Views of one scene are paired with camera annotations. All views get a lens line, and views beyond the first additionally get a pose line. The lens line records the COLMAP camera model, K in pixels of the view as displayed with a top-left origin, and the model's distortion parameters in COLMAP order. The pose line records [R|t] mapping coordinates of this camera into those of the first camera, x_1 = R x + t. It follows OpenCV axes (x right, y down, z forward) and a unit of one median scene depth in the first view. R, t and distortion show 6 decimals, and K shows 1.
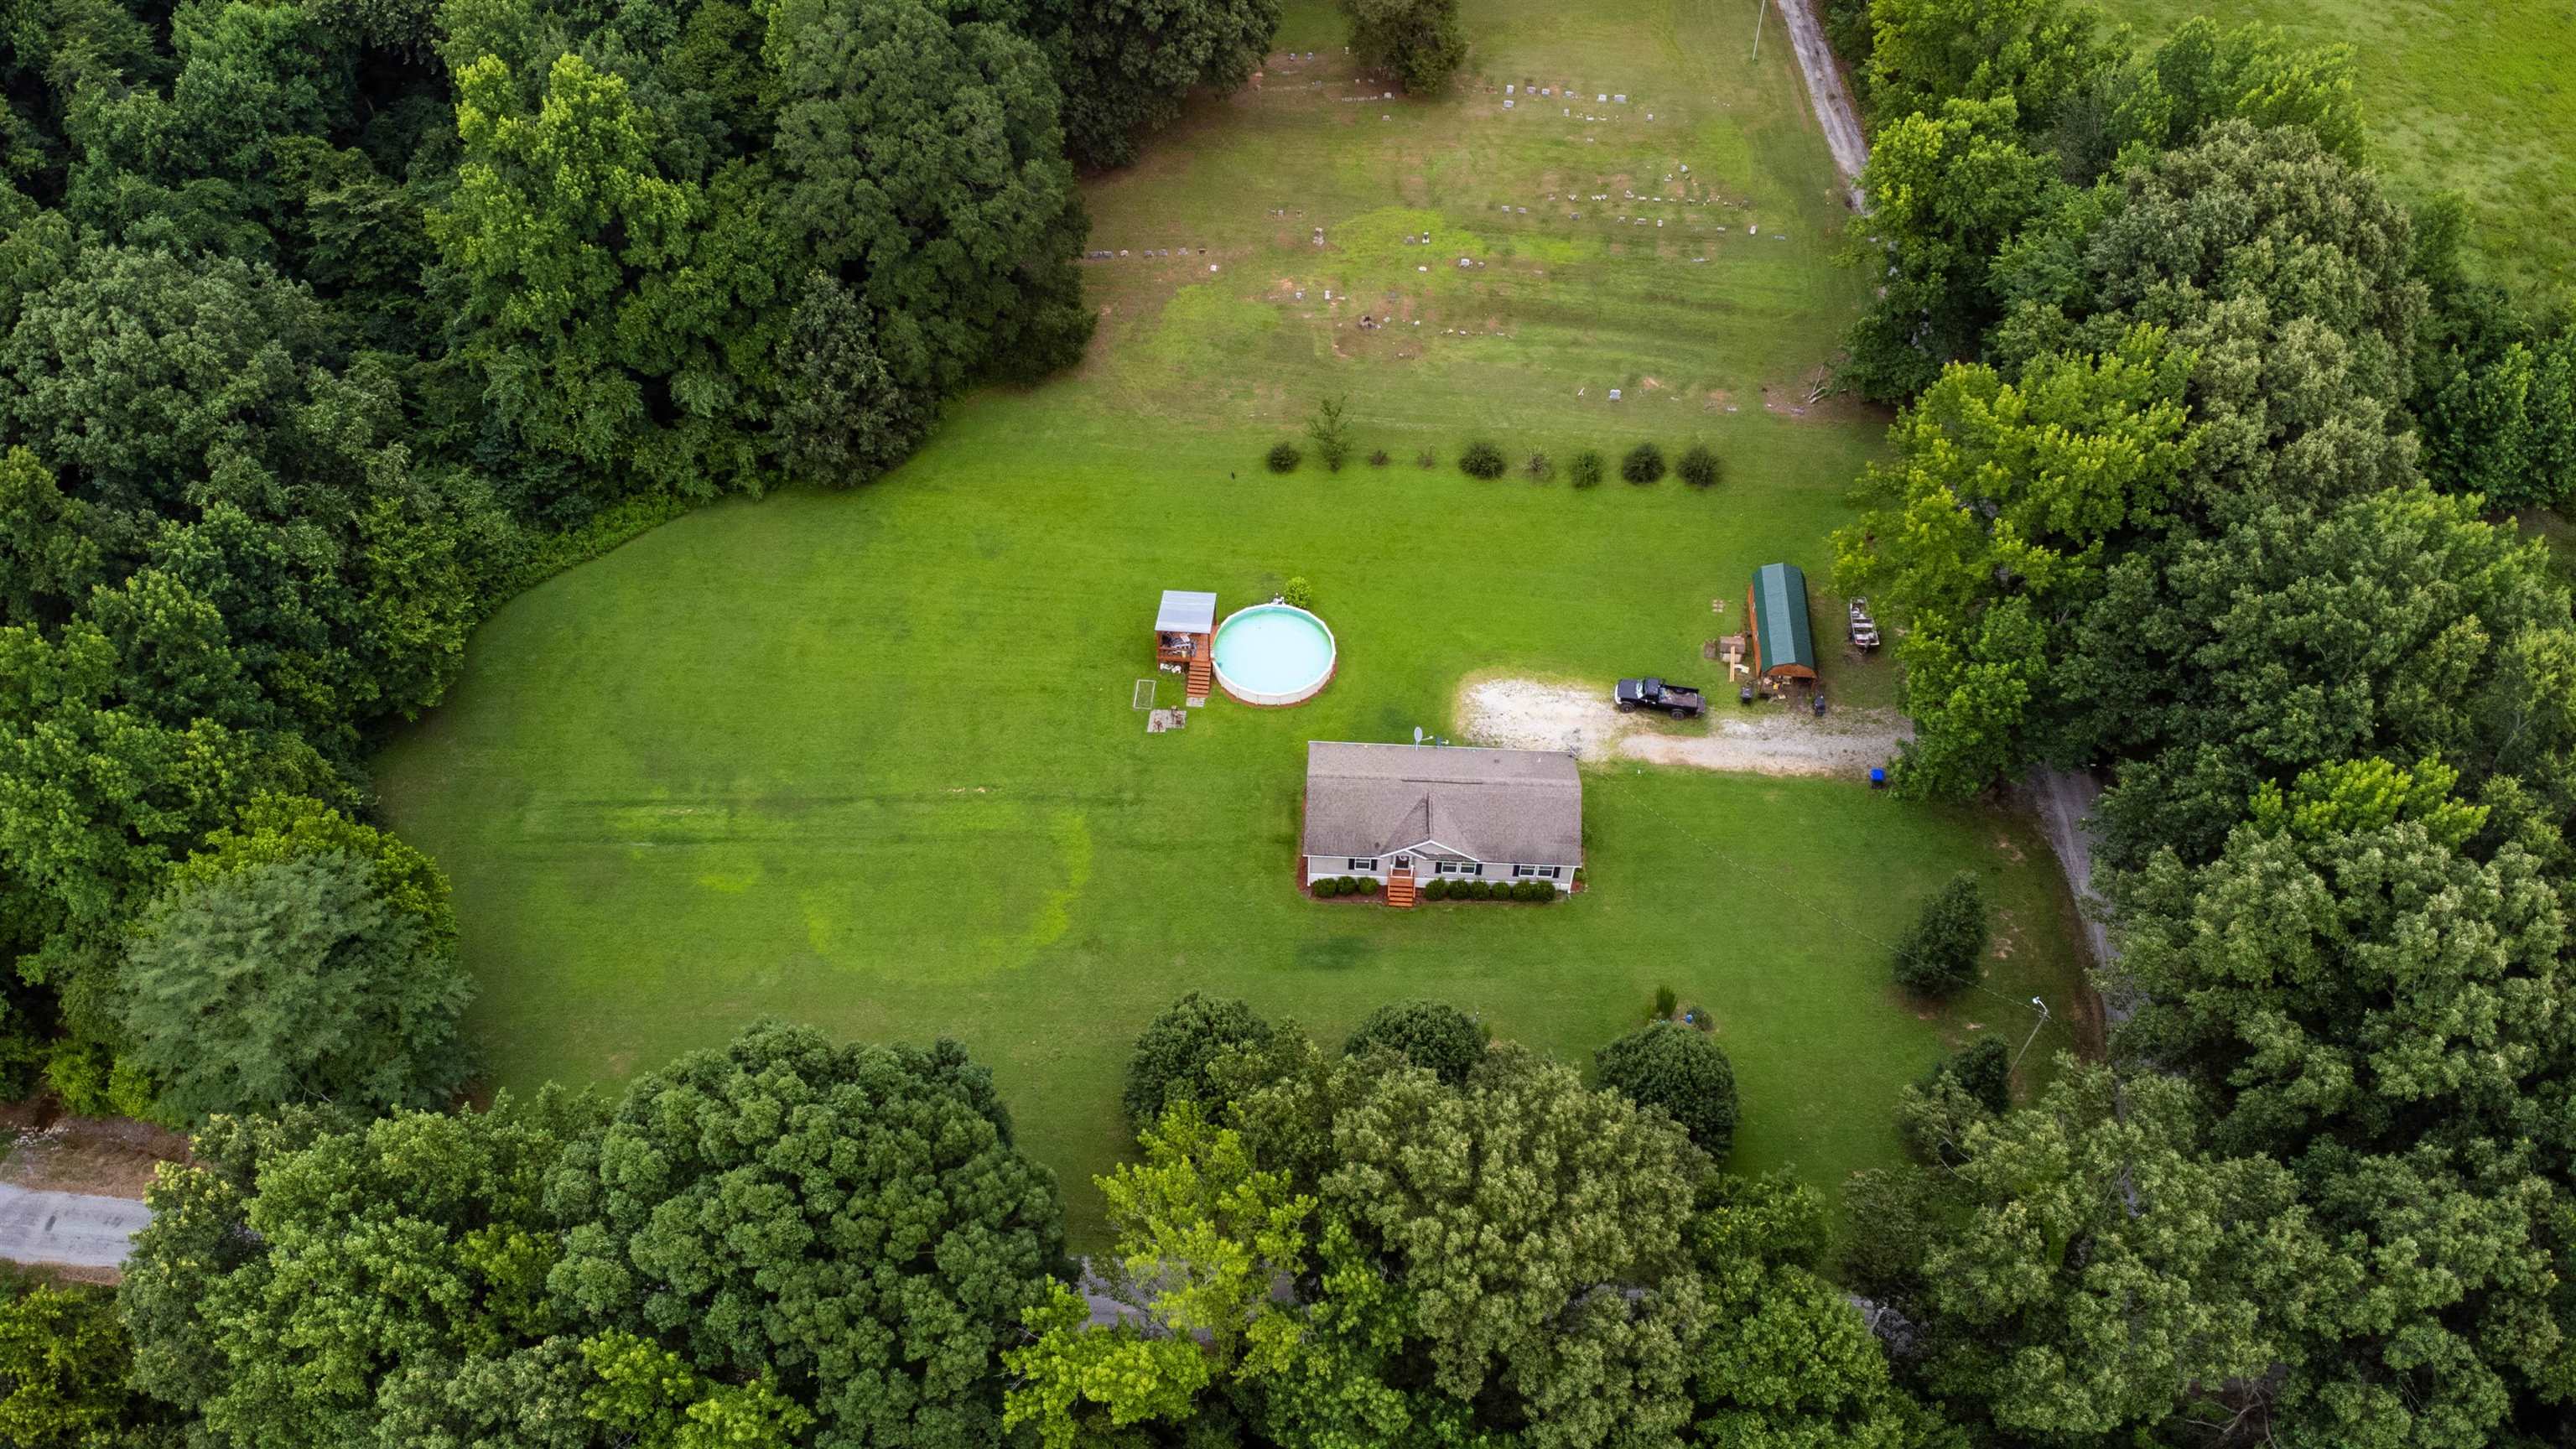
lens RADIAL K [[1868.9, 0, 1279.1], [0, 1868.9, 711.0], [0, 0, 1]] dist [0.029176, -0.046109]
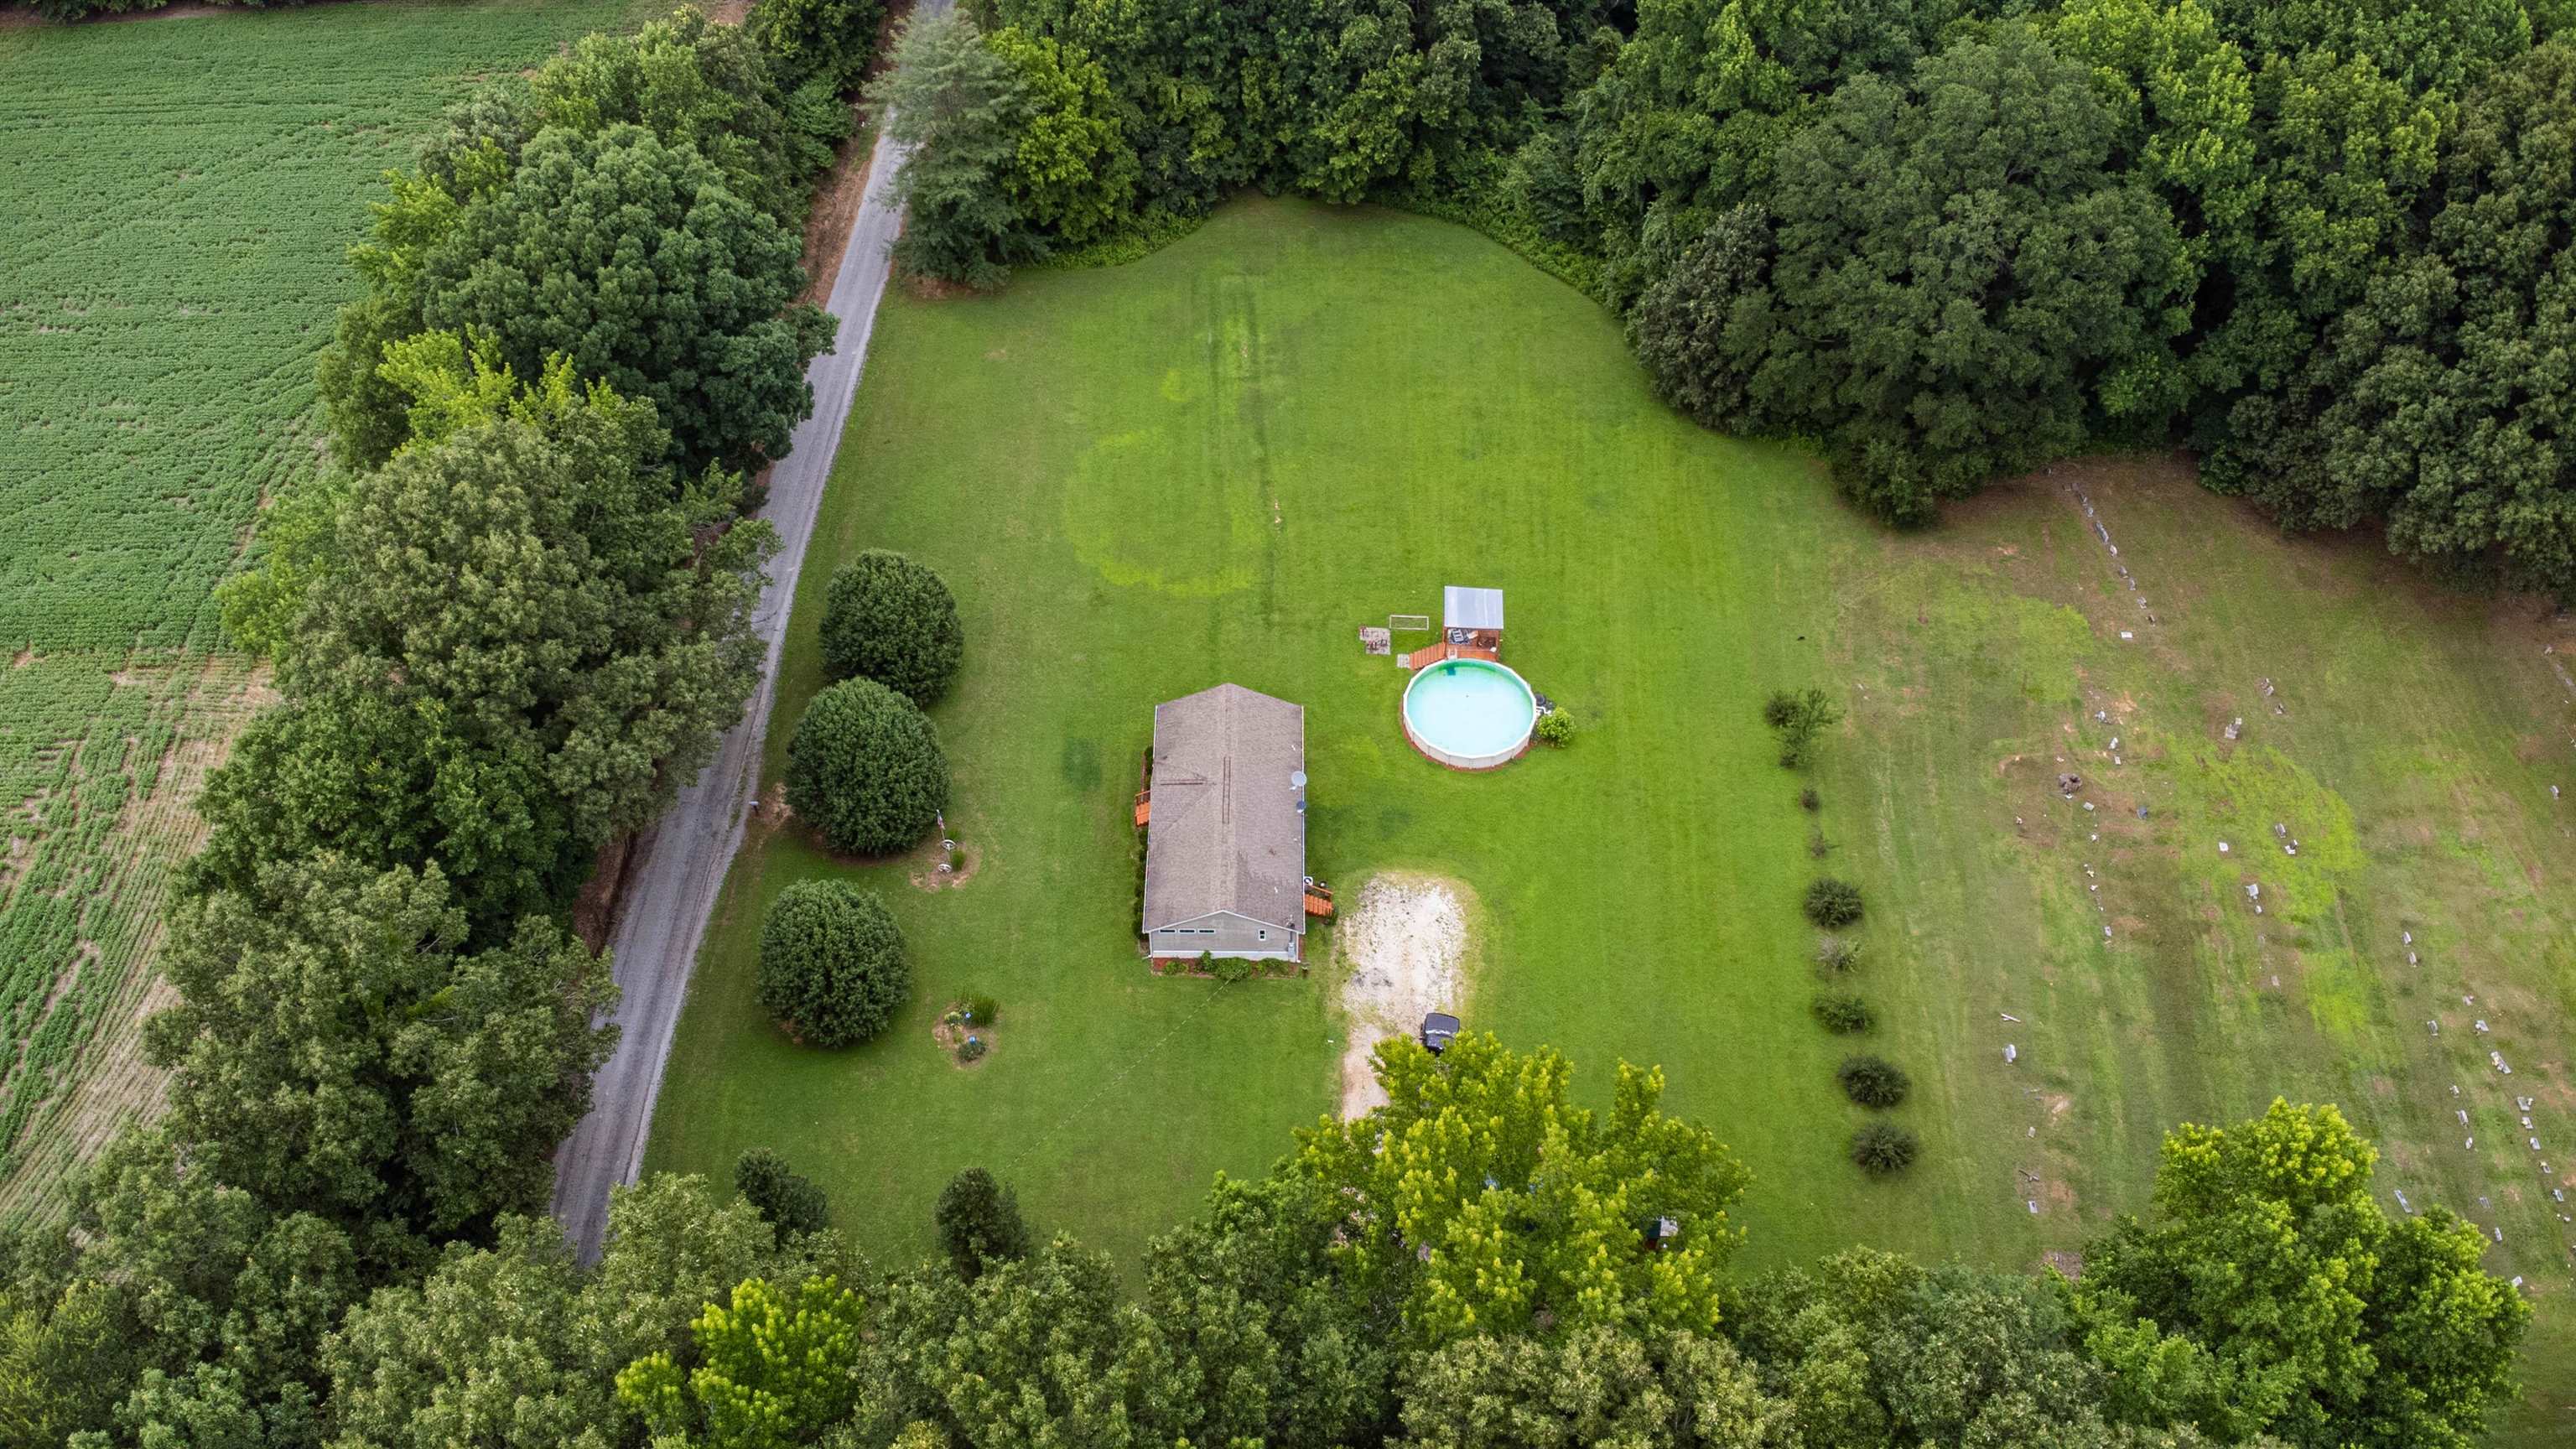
lens RADIAL K [[1868.9, 0, 1271.1], [0, 1868.9, 719.2], [0, 0, 1]] dist [0.029176, -0.046109]
pose [[0.041740, 0.757151, -0.651905, 0.591286], [-0.755349, 0.450998, 0.475446, -0.389614], [0.653992, 0.472571, 0.590738, 0.378197]]
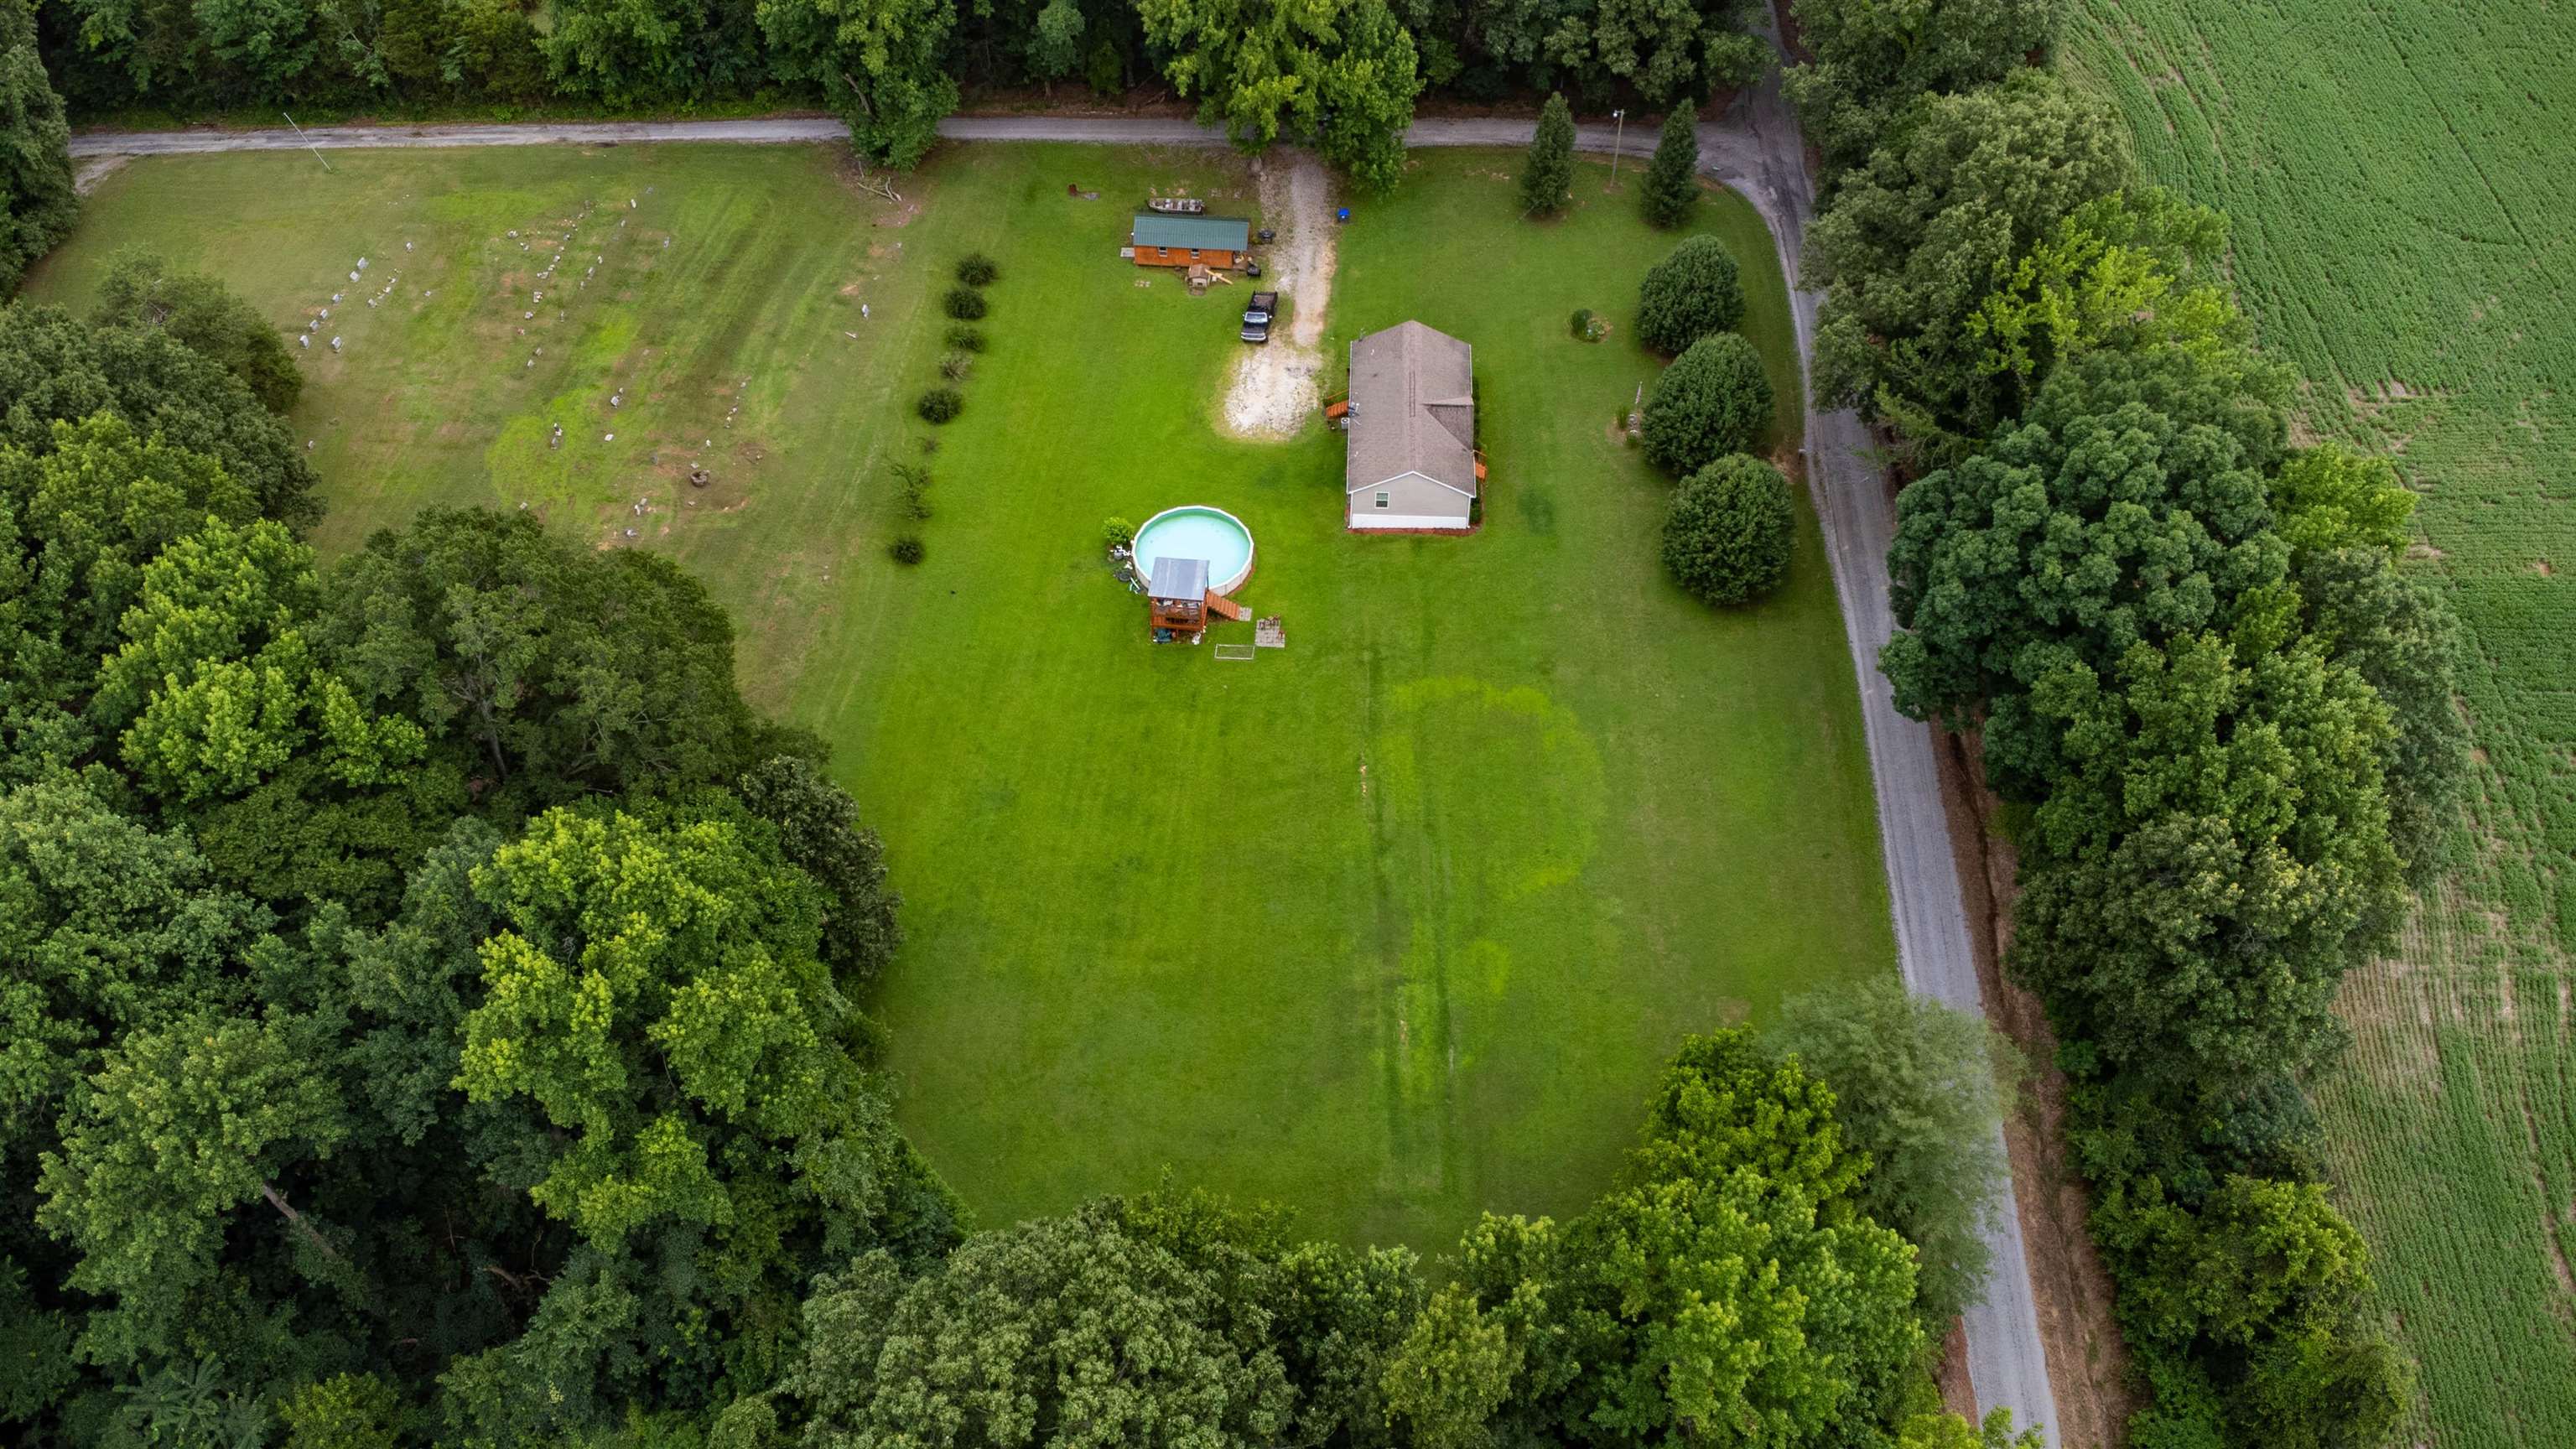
lens RADIAL K [[1868.9, 0, 1279.1], [0, 1868.9, 672.2], [0, 0, 1]] dist [0.029176, -0.046109]
pose [[-0.003608, -0.756114, 0.654430, -0.712477], [0.756734, 0.425750, 0.496075, -0.468160], [-0.653713, 0.497020, 0.570641, 0.404953]]
